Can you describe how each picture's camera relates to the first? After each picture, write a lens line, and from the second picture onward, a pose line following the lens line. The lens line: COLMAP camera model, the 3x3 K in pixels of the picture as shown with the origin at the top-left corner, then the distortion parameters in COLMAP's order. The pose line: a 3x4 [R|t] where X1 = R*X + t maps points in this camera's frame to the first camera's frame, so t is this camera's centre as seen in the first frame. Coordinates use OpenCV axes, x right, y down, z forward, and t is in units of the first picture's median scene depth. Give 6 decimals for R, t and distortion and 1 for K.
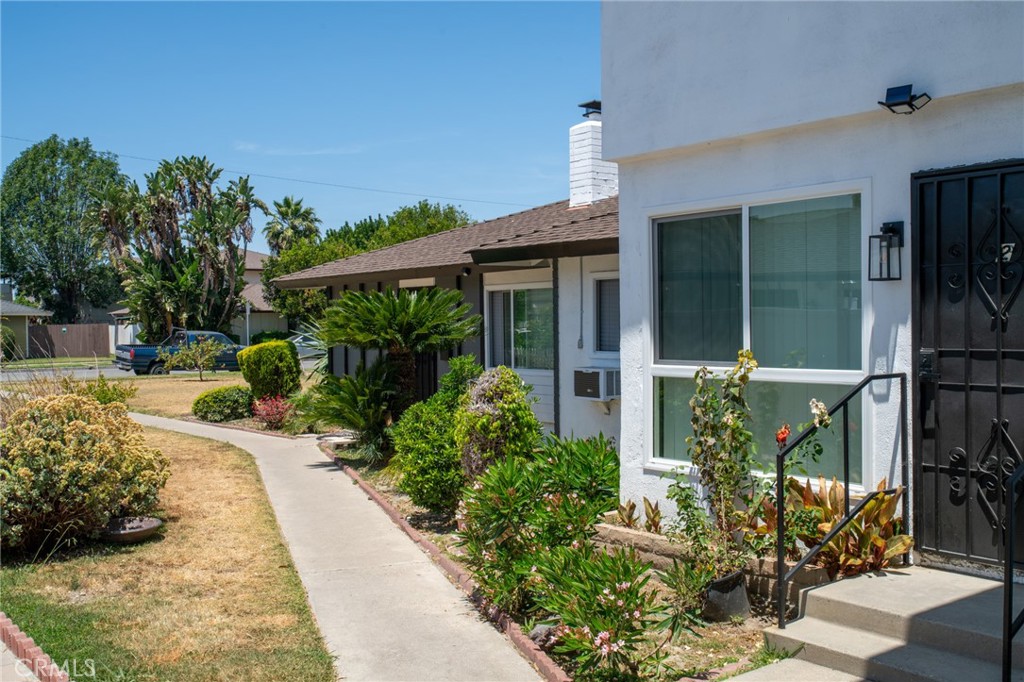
lens RADIAL K [[1038.3, 0, 512.0], [0, 1038.3, 341.0], [0, 0, 1]] dist [0.008197, 0.003257]
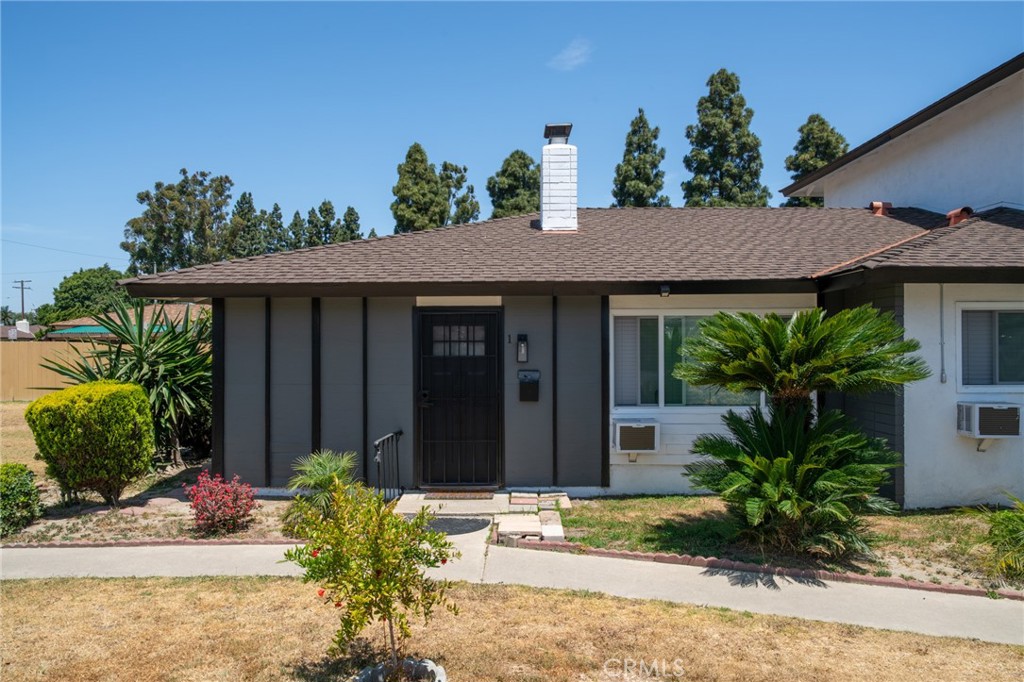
lens RADIAL K [[697.8, 0, 512.0], [0, 697.8, 341.0], [0, 0, 1]] dist [0.009874, -0.000500]
pose [[0.607090, 0.012488, 0.794535, -0.541031], [0.010999, 0.999649, -0.024116, -0.015537], [-0.794557, 0.023380, 0.606739, 0.748213]]
